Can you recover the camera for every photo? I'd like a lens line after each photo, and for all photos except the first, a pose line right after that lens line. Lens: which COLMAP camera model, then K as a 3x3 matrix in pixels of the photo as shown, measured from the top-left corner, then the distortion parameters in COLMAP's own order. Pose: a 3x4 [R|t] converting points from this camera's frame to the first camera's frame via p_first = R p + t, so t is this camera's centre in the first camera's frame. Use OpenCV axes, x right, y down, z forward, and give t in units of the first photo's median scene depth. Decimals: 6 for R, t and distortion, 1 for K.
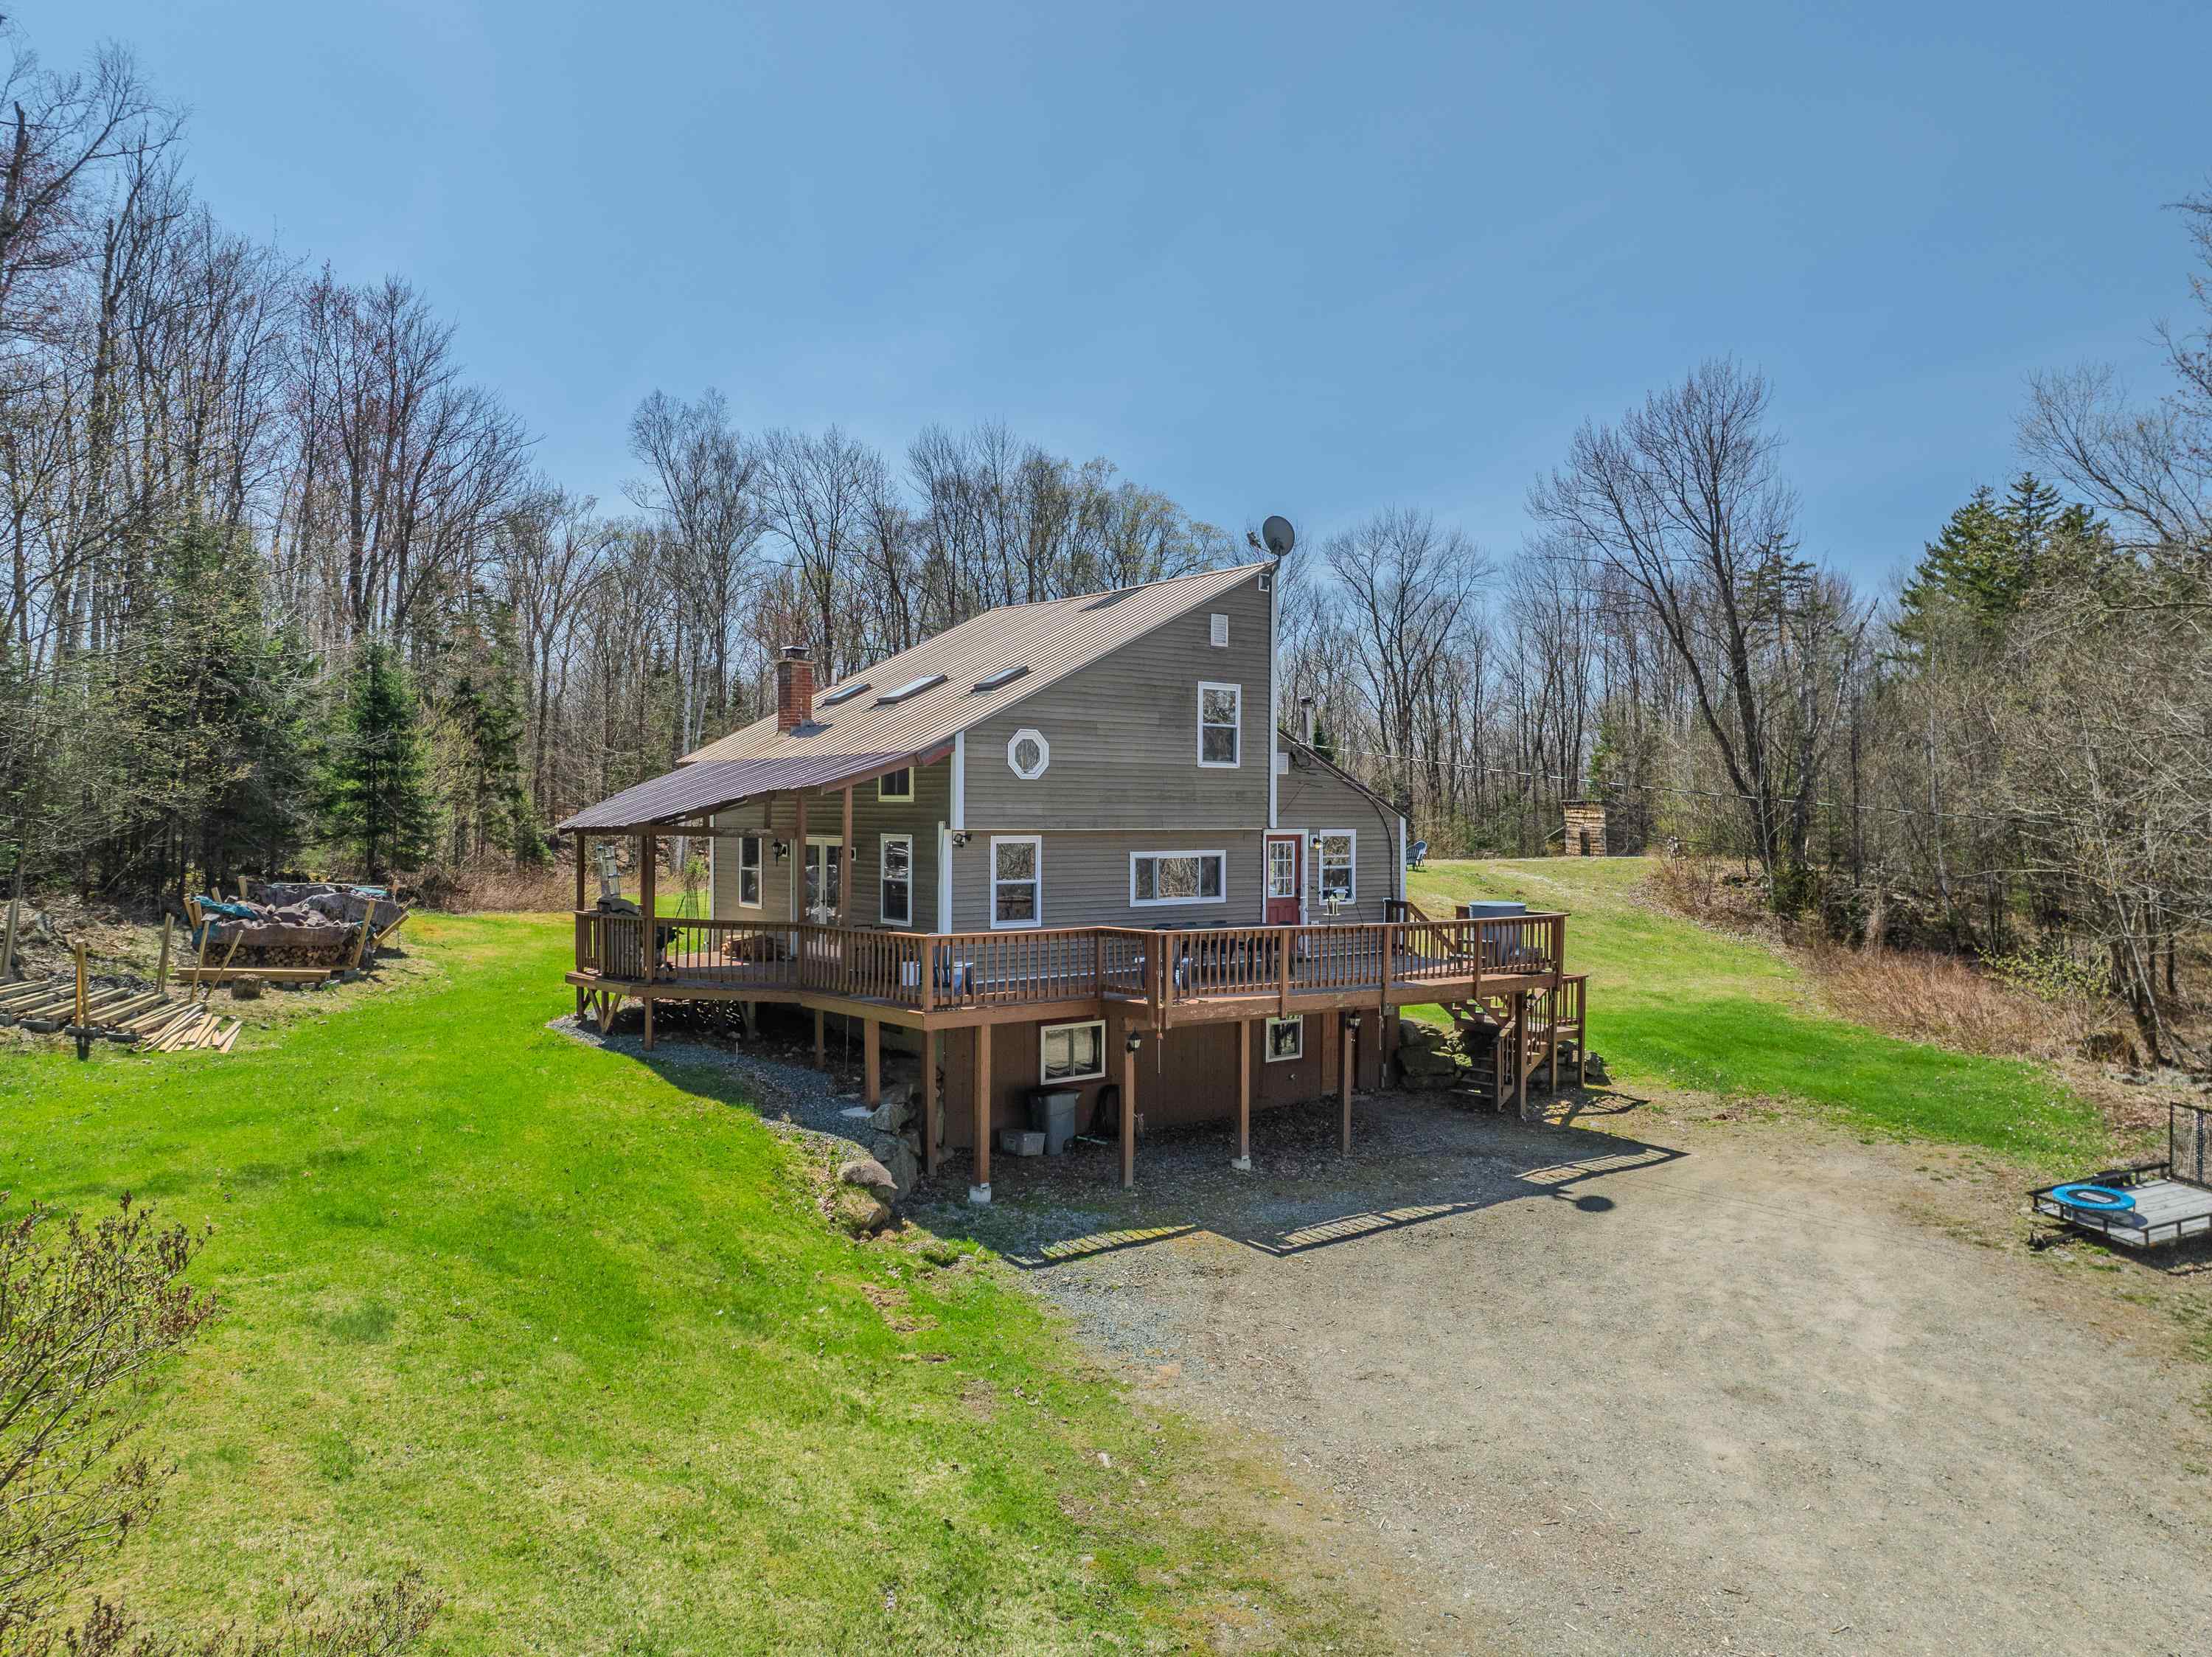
lens RADIAL K [[1555.9, 0, 1106.0], [0, 1555.9, 828.5], [0, 0, 1]] dist [-0.034354, -0.007462]
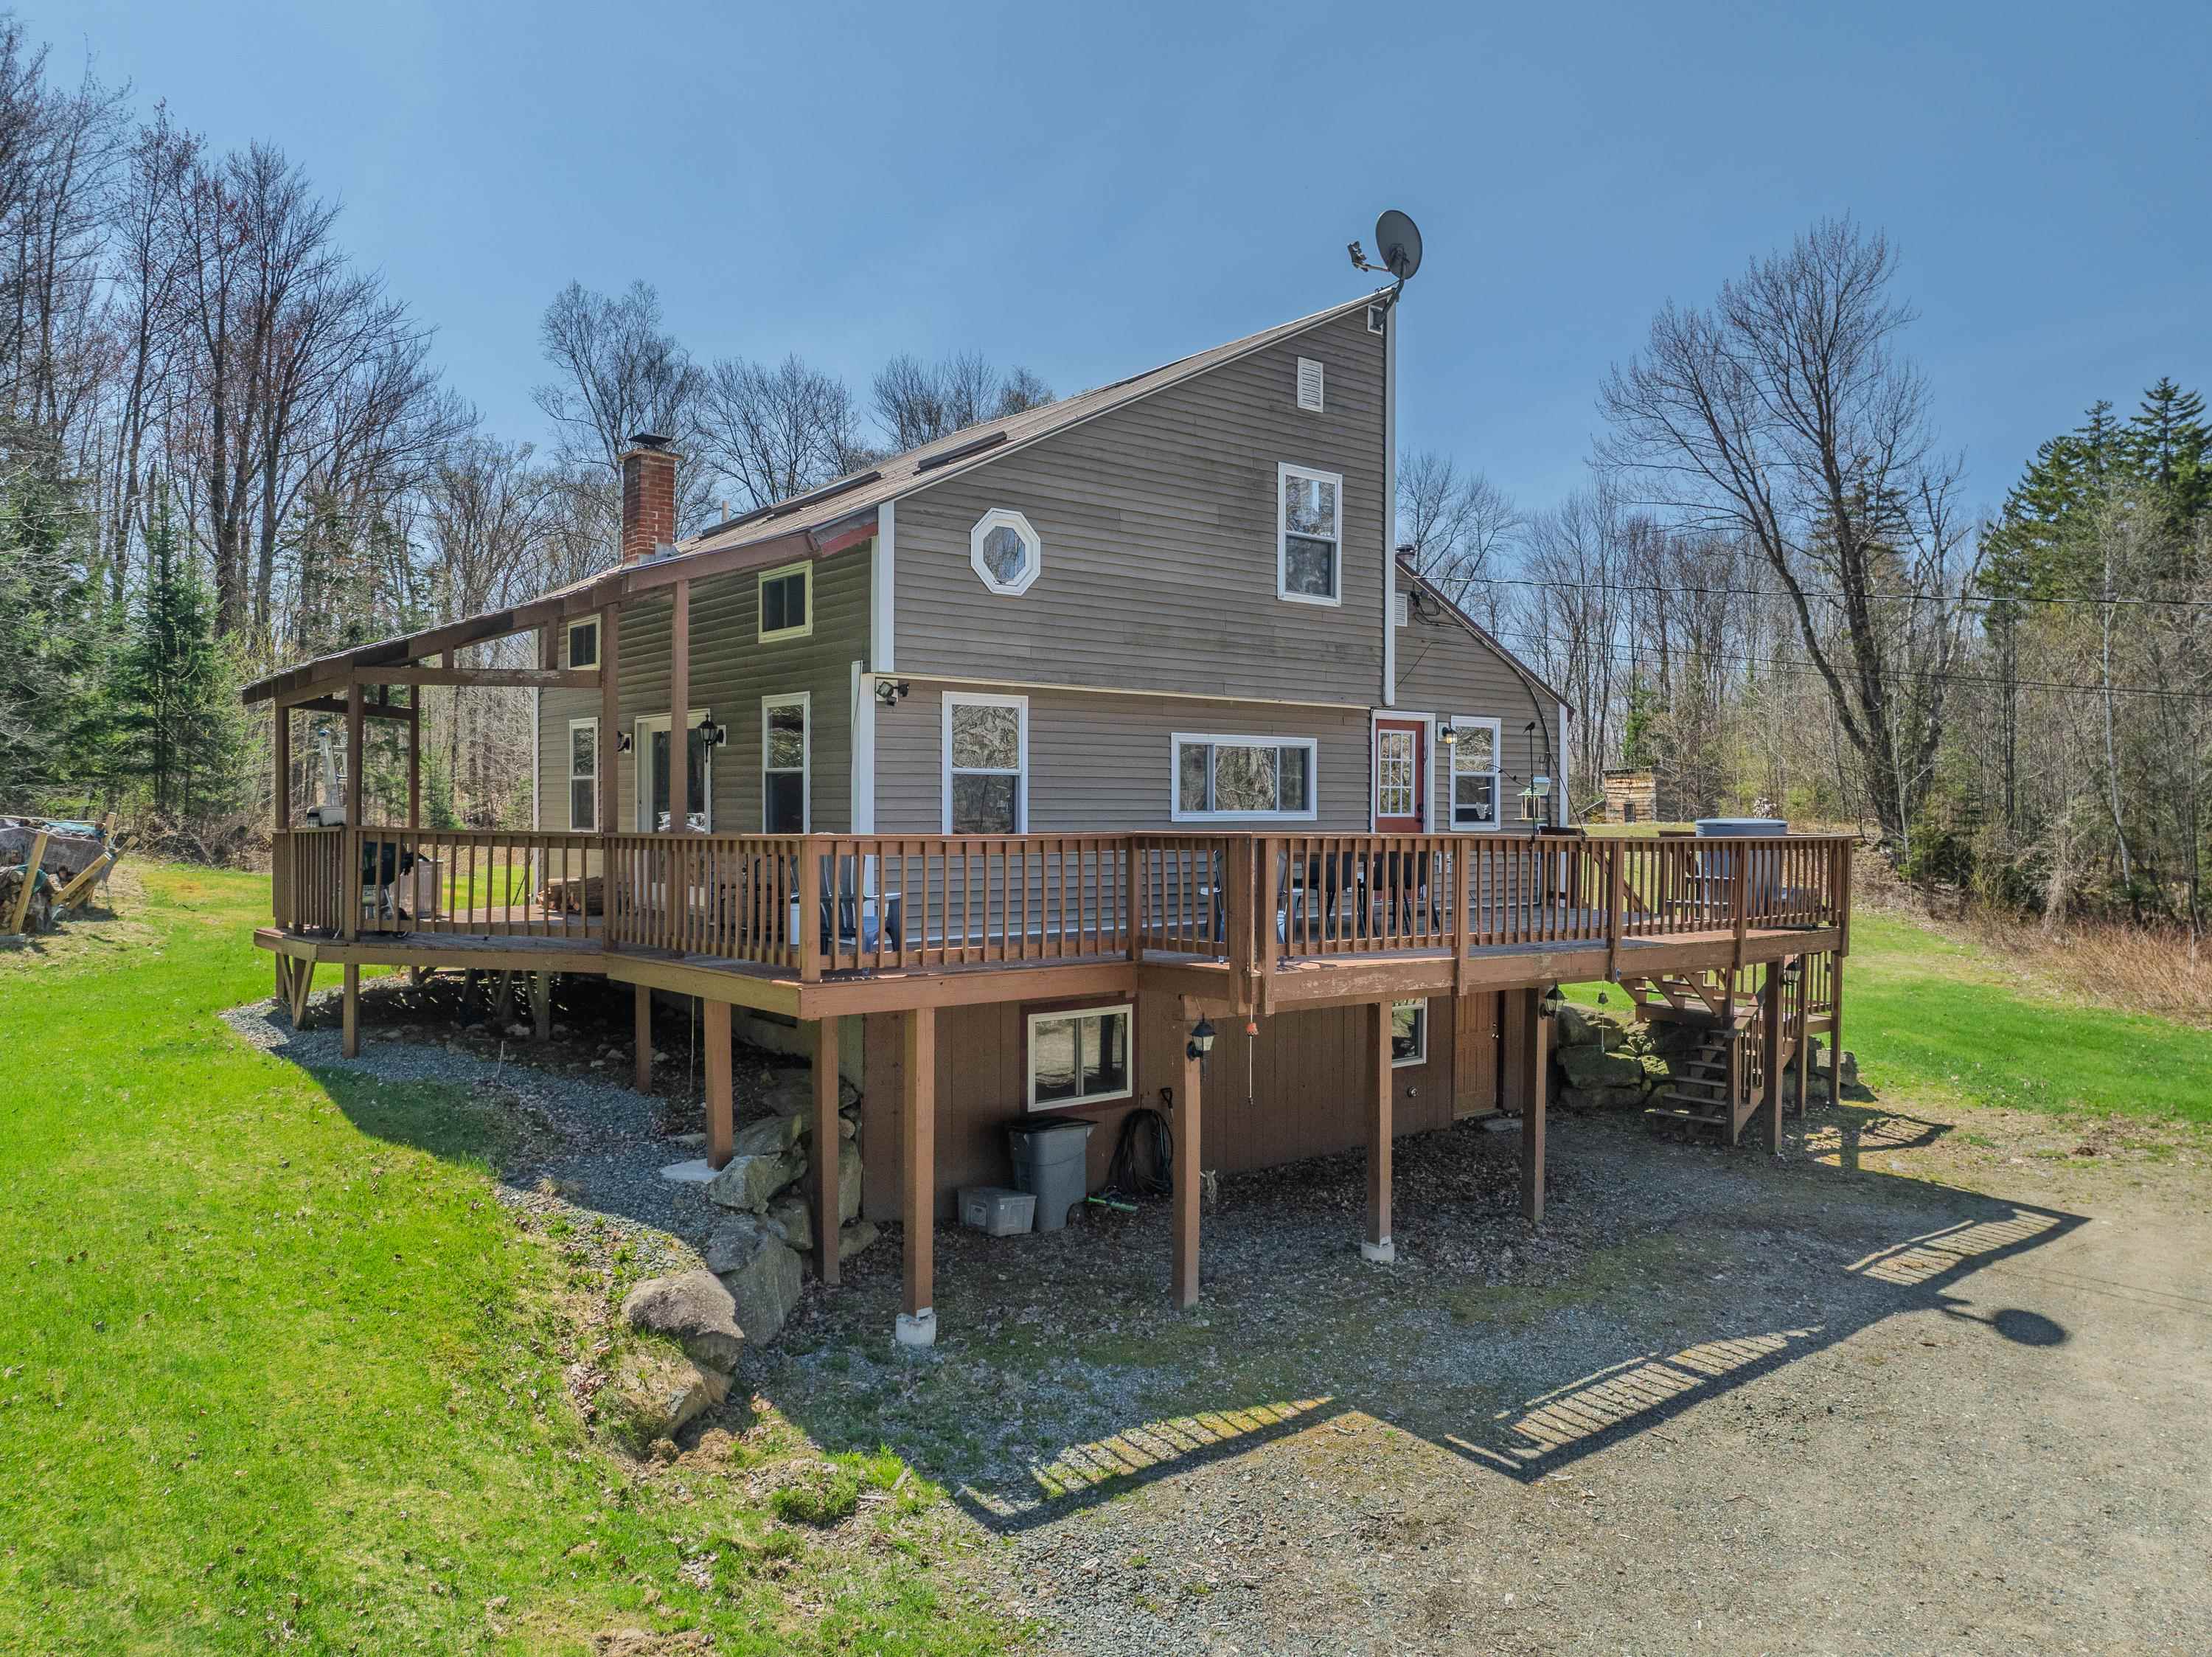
lens RADIAL K [[1555.9, 0, 1106.0], [0, 1555.9, 828.5], [0, 0, 1]] dist [-0.034354, -0.007462]
pose [[0.999918, -0.001365, 0.012722, -0.020002], [0.001345, 0.999998, 0.001584, 0.056783], [-0.012724, -0.001567, 0.999918, 0.415788]]
